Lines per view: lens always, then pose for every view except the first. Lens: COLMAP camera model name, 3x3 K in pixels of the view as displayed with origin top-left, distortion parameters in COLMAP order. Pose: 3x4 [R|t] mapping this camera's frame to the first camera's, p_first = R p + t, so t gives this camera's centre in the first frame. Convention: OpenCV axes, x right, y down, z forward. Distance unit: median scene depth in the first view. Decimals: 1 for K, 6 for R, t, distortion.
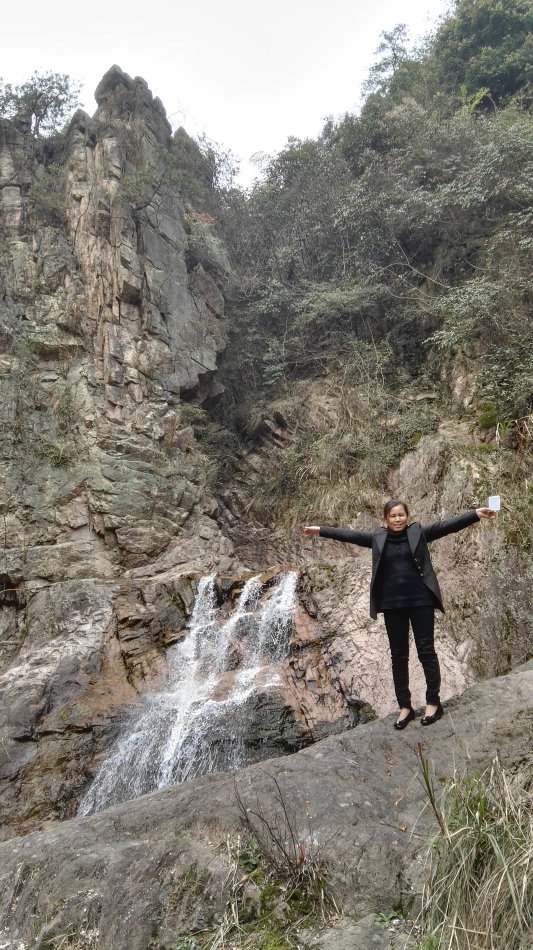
lens RADIAL K [[746.1, 0, 270.3], [0, 746.1, 490.2], [0, 0, 1]] dist [0.066681, -0.129405]
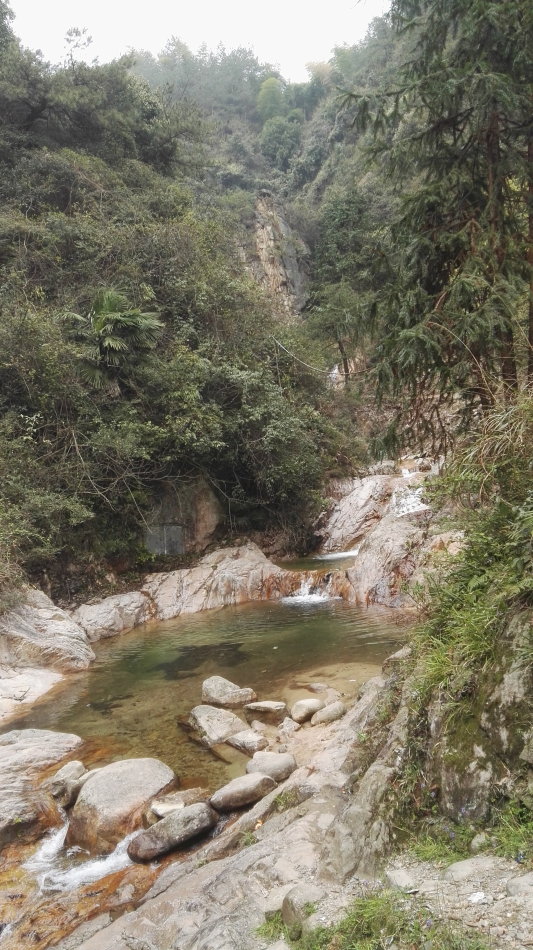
lens RADIAL K [[746.1, 0, 260.4], [0, 746.1, 477.1], [0, 0, 1]] dist [0.066681, -0.129405]
pose [[0.986620, -0.084694, -0.139312, 0.109222], [0.129026, 0.927963, 0.349625, -0.671481], [0.099665, -0.362922, 0.926474, -2.541976]]
